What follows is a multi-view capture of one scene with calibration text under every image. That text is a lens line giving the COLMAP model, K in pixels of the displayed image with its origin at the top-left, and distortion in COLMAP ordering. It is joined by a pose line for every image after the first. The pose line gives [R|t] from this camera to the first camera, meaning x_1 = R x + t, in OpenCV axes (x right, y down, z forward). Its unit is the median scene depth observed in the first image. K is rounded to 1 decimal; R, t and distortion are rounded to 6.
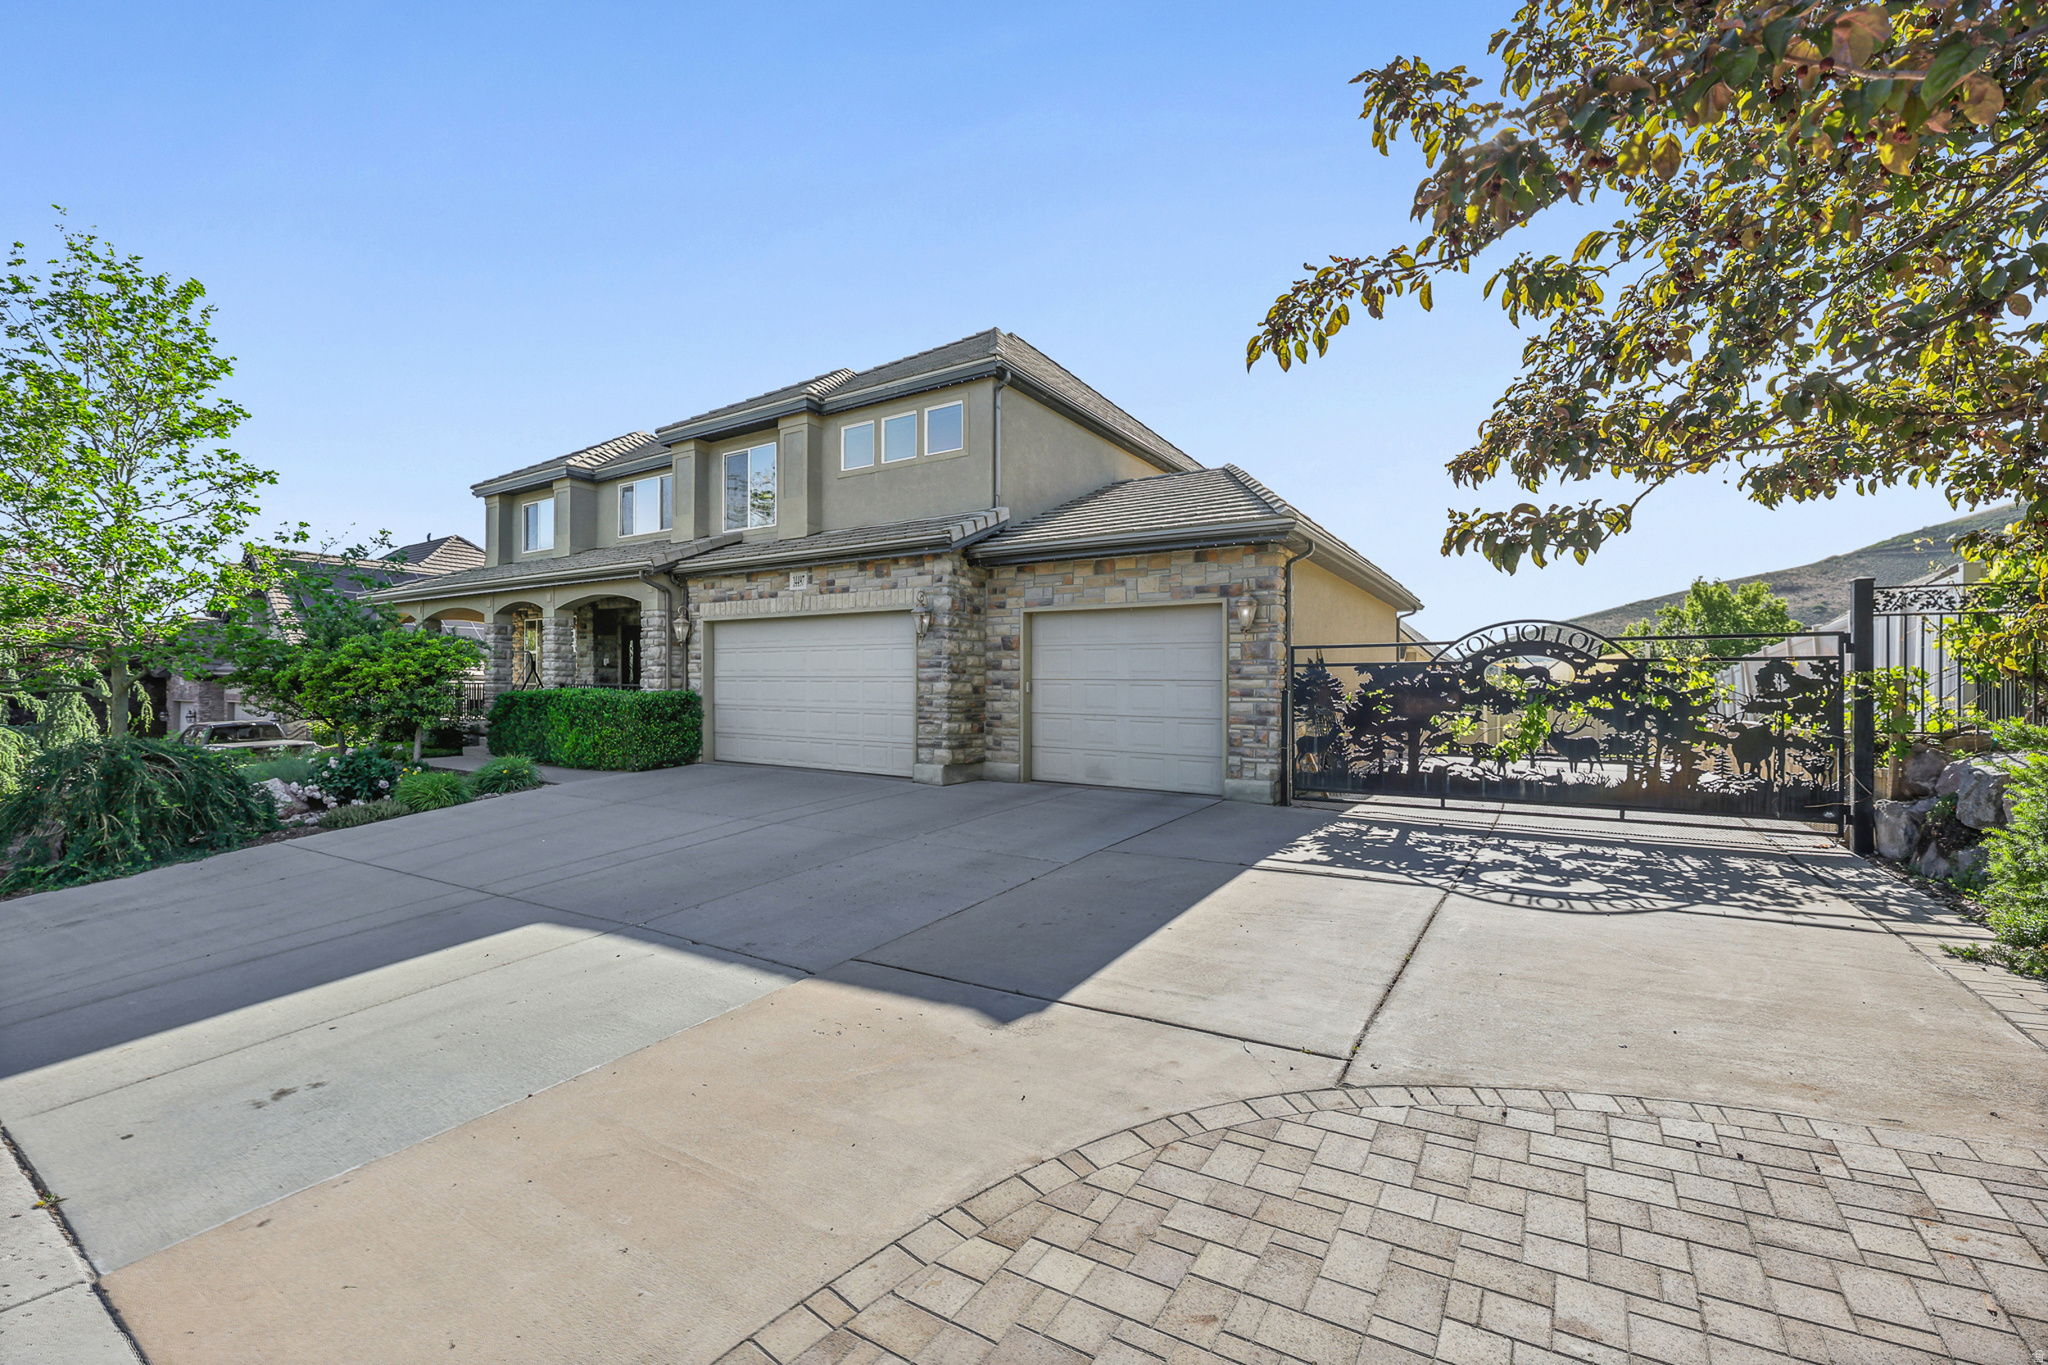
lens RADIAL K [[849.3, 0, 1021.3], [0, 849.3, 679.3], [0, 0, 1]] dist [-0.000993, -0.002874]
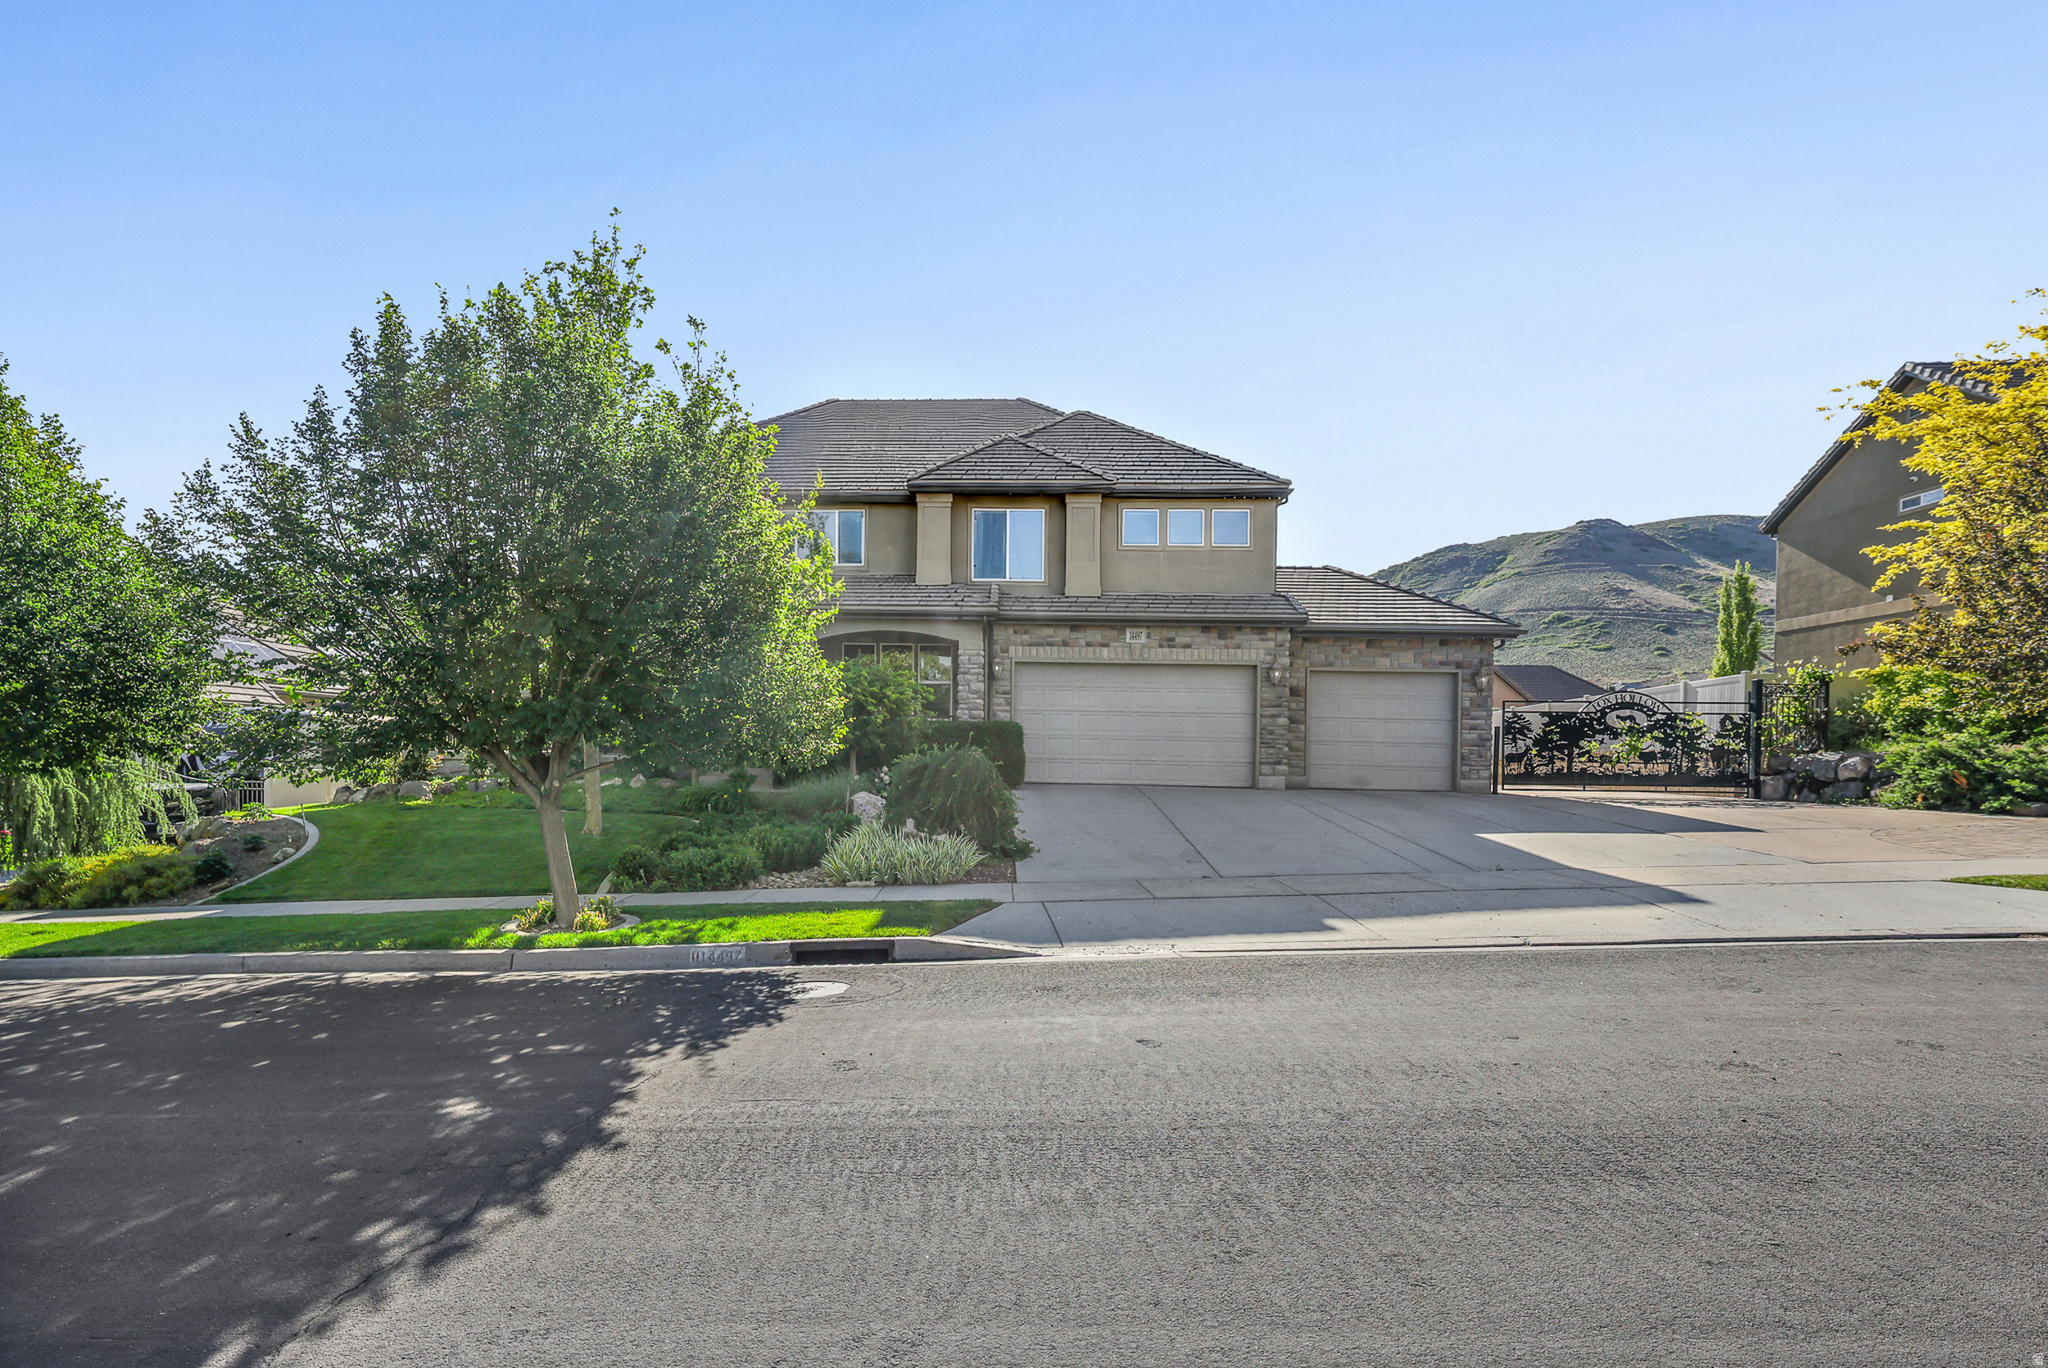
lens RADIAL K [[1053.5, 0, 942.9], [0, 1053.5, 770.7], [0, 0, 1]] dist [0.002147, -0.002797]
pose [[0.874965, -0.003512, 0.484173, -1.716753], [-0.015892, 0.999227, 0.035966, 0.044247], [-0.483925, -0.039163, 0.874233, -0.317494]]
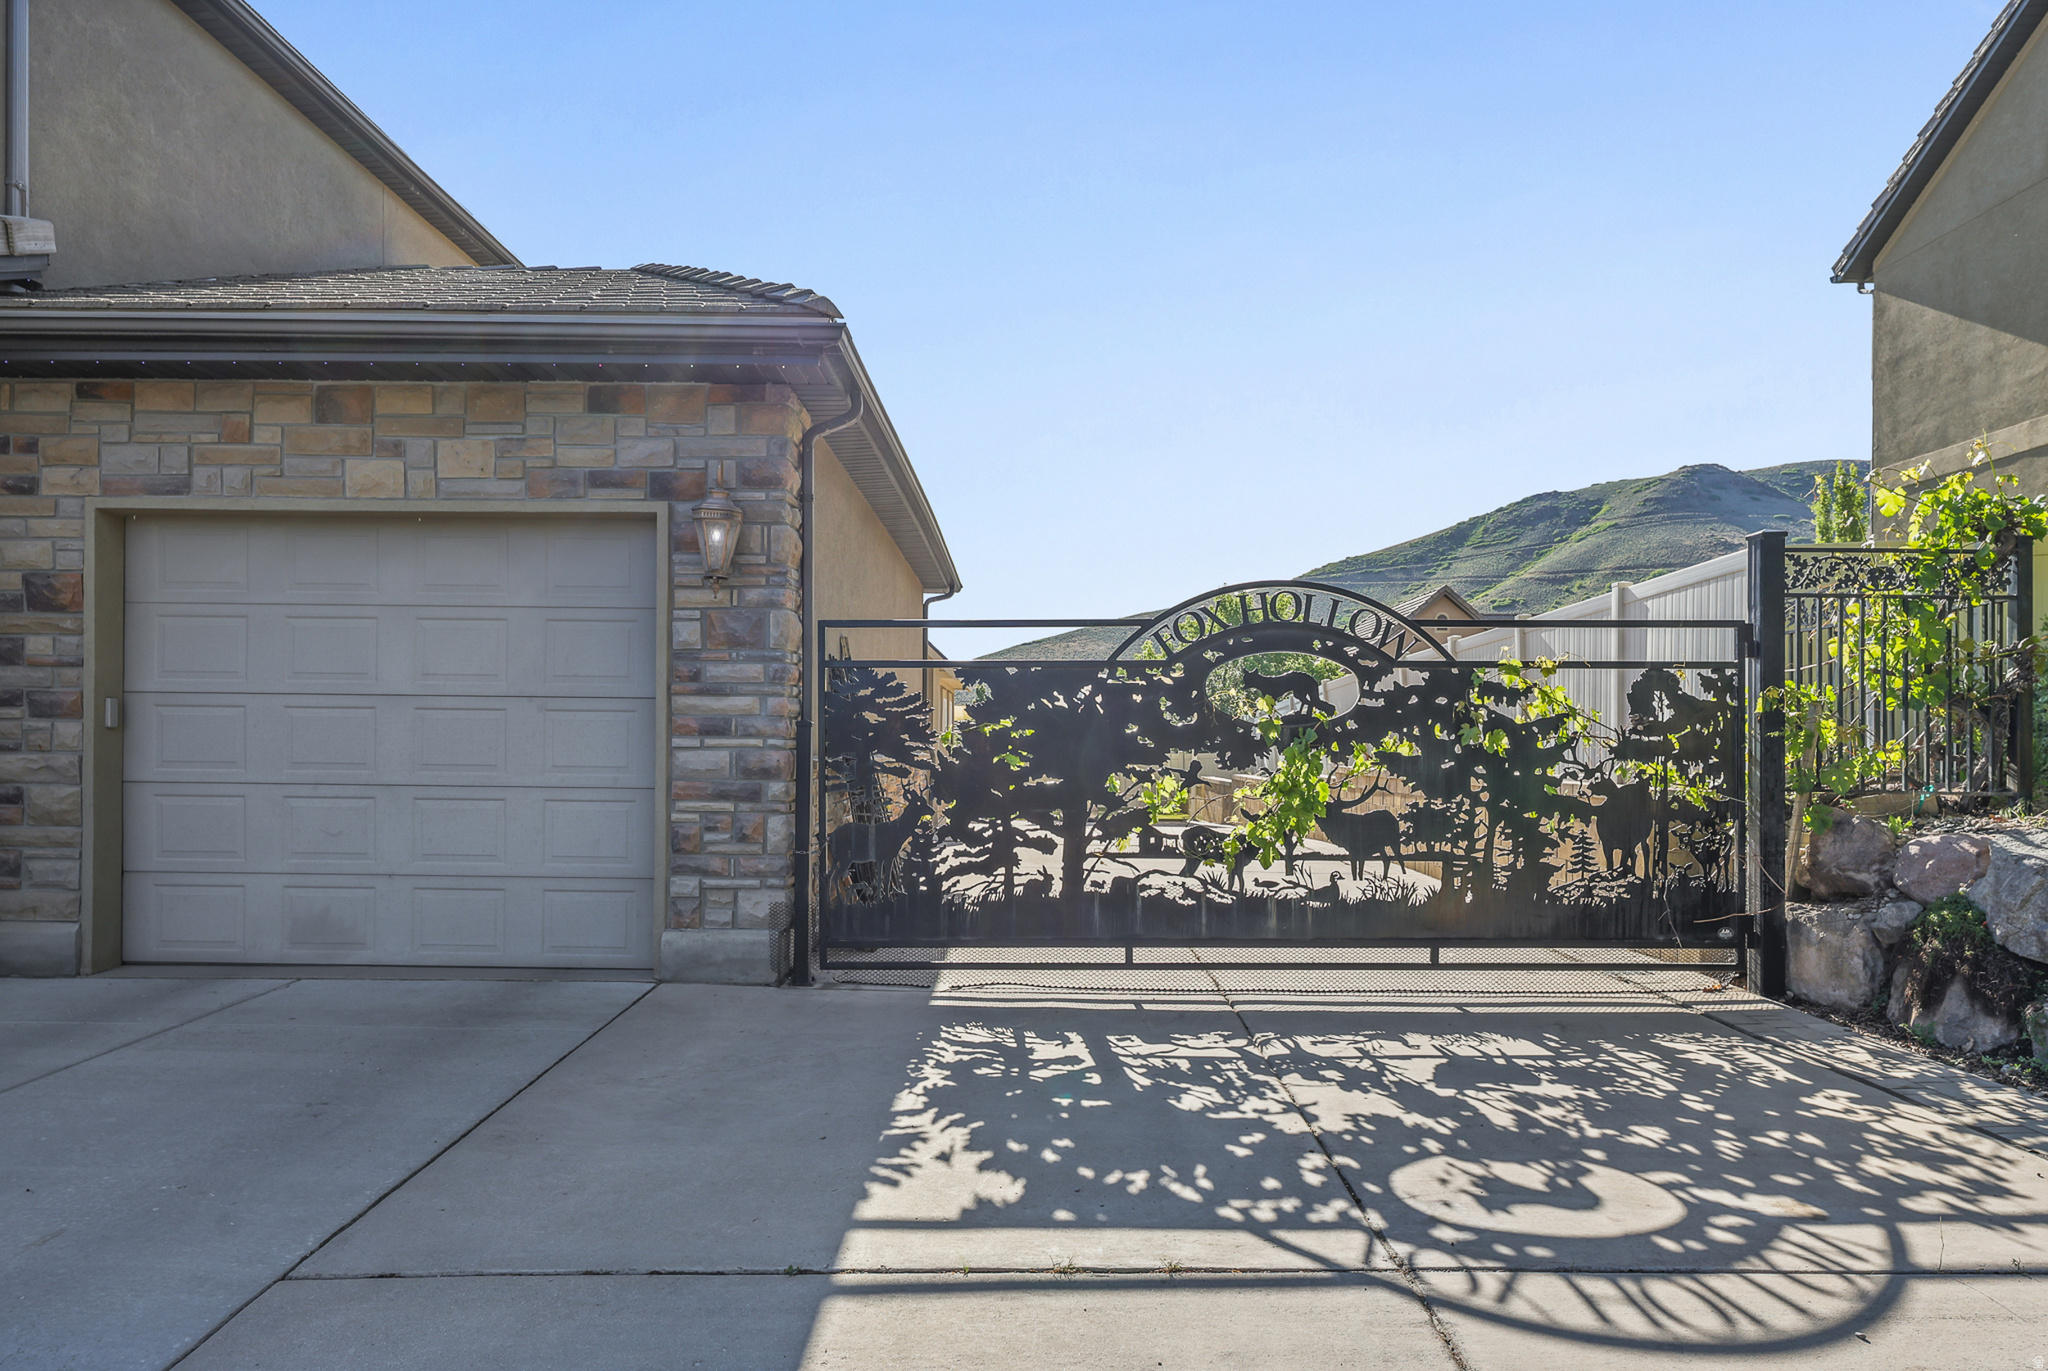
lens RADIAL K [[1264.9, 0, 1025.0], [0, 1264.9, 726.9], [0, 0, 1]] dist [0.005703, 0.005197]
pose [[0.843623, 0.000993, 0.536936, 0.057195], [-0.006486, 0.999944, 0.008341, 0.010192], [-0.536898, -0.010519, 0.843582, 0.394770]]
